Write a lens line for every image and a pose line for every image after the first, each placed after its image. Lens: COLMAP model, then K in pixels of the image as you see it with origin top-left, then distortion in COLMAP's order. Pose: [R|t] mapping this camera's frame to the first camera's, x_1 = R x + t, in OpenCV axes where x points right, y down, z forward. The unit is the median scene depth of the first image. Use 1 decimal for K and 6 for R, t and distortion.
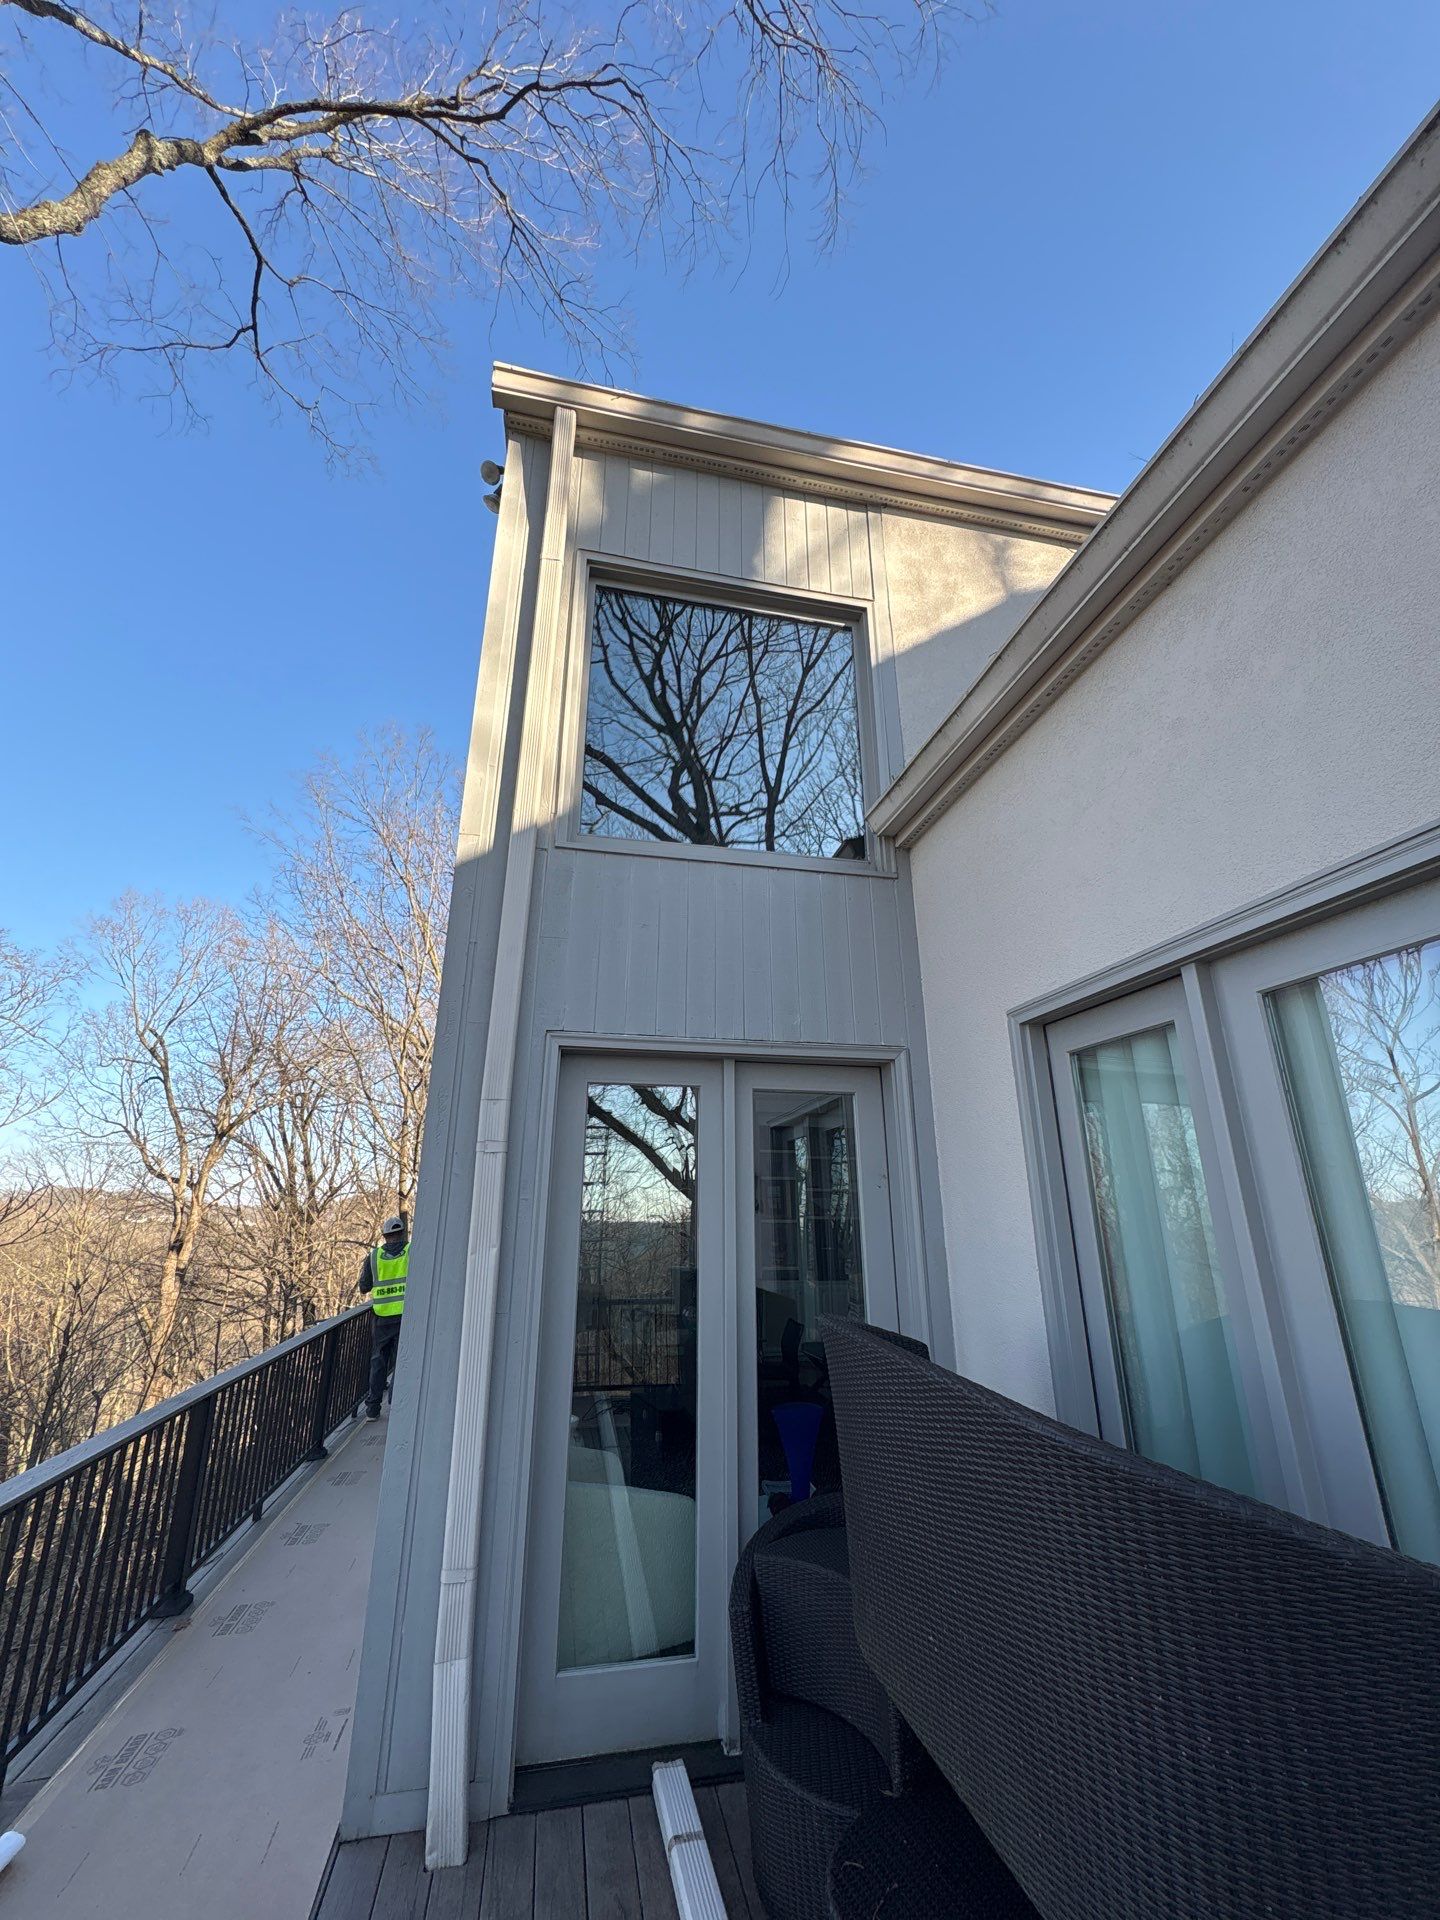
lens RADIAL K [[765.8, 0, 714.3], [0, 765.8, 958.1], [0, 0, 1]] dist [-0.000648, 0.001874]
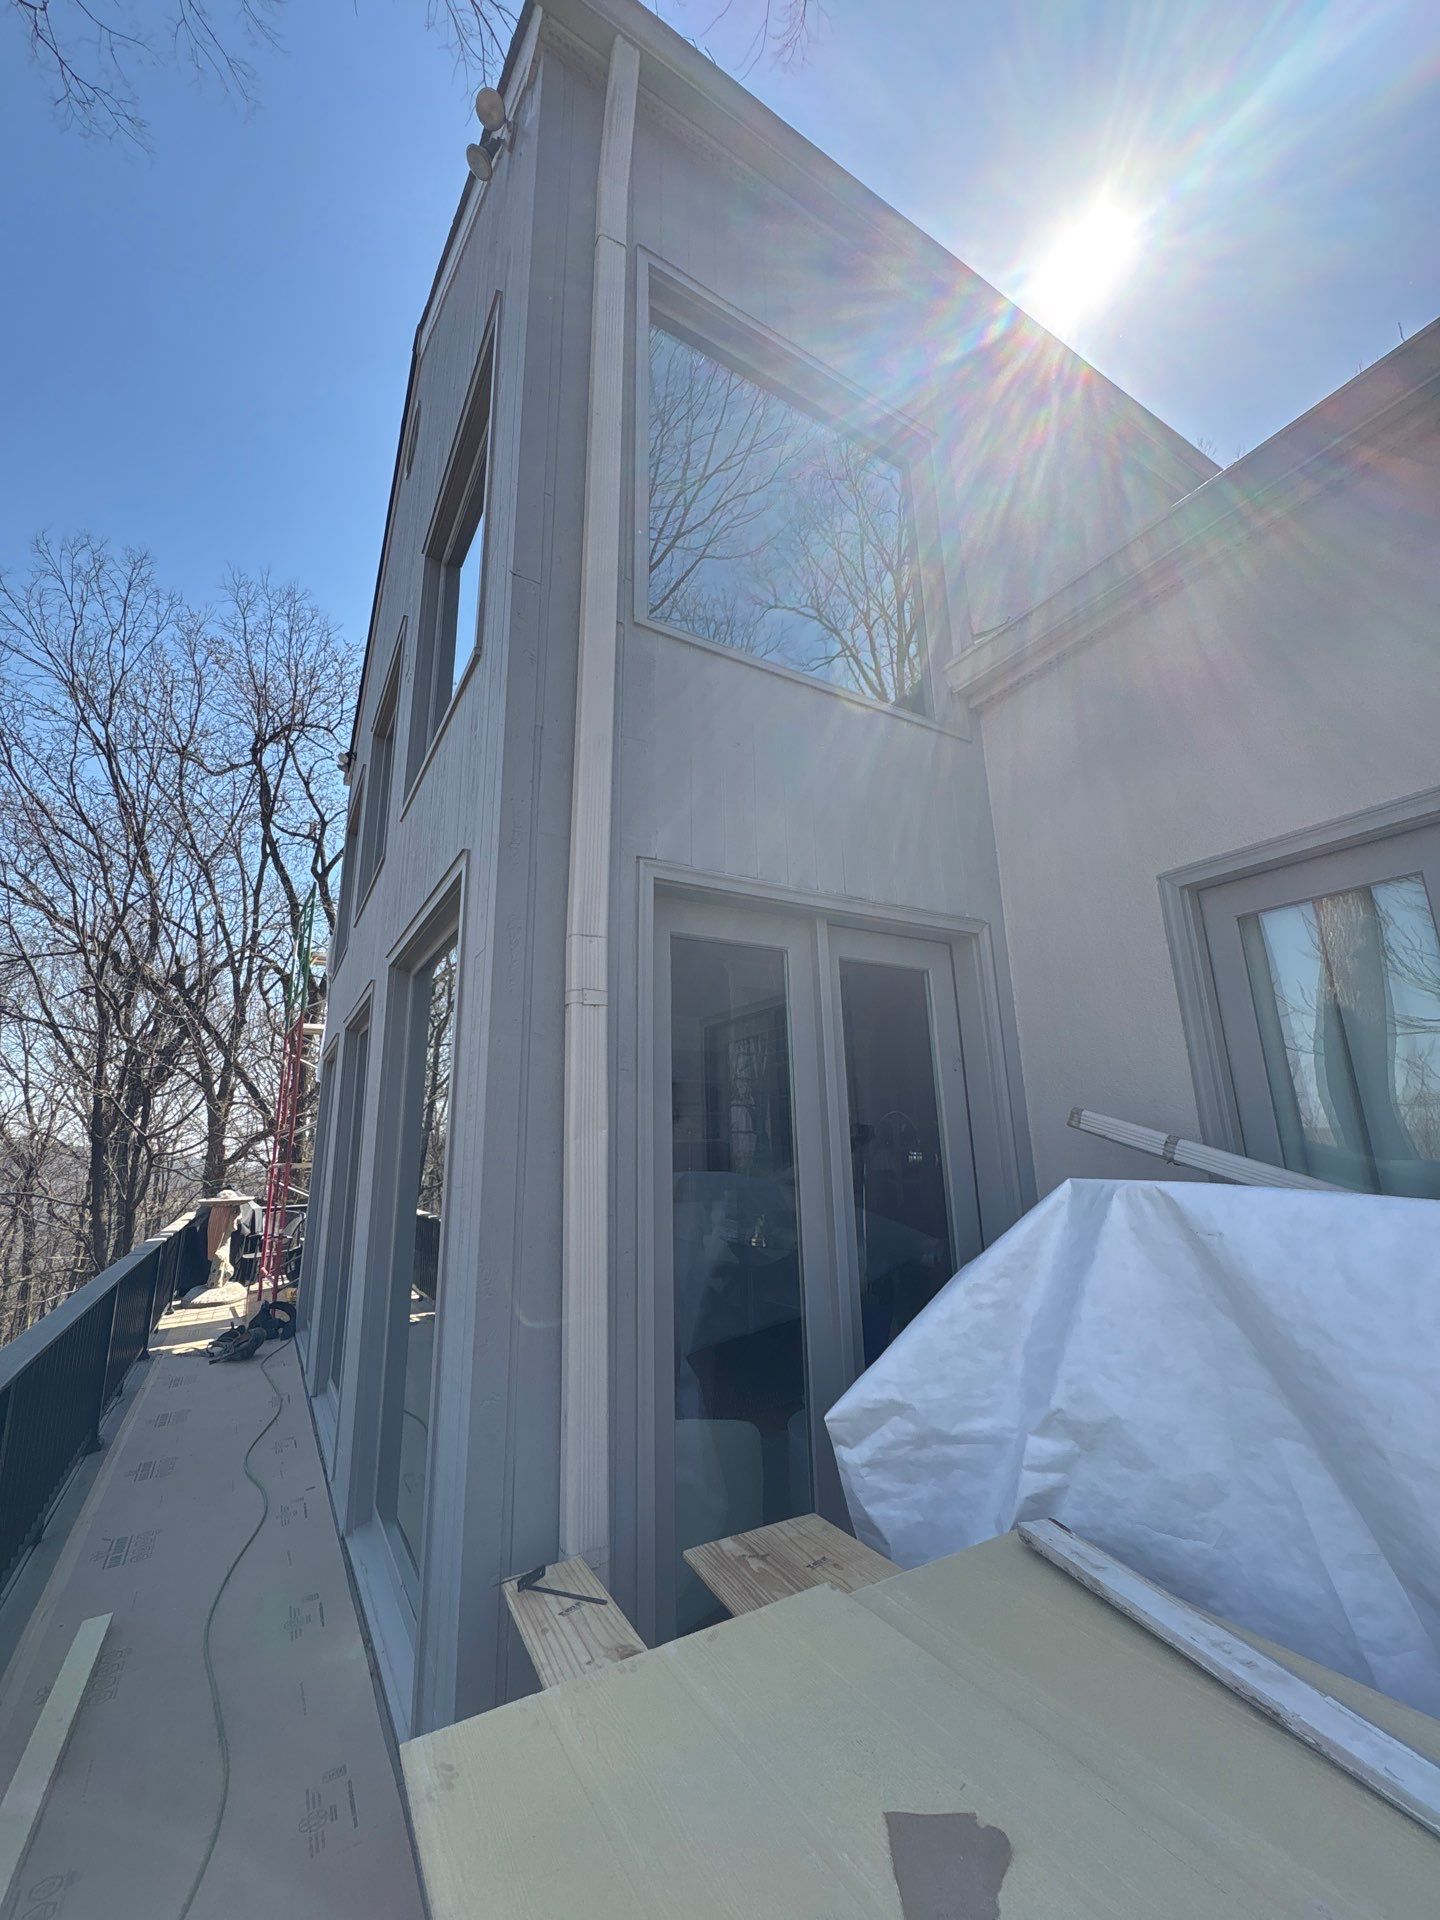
lens RADIAL K [[765.8, 0, 721.6], [0, 765.8, 961.1], [0, 0, 1]] dist [-0.000648, 0.001874]
pose [[0.945138, 0.056916, 0.321676, -0.304692], [-0.081027, 0.994778, 0.062059, 0.116210], [-0.316464, -0.084718, 0.944814, 0.201056]]
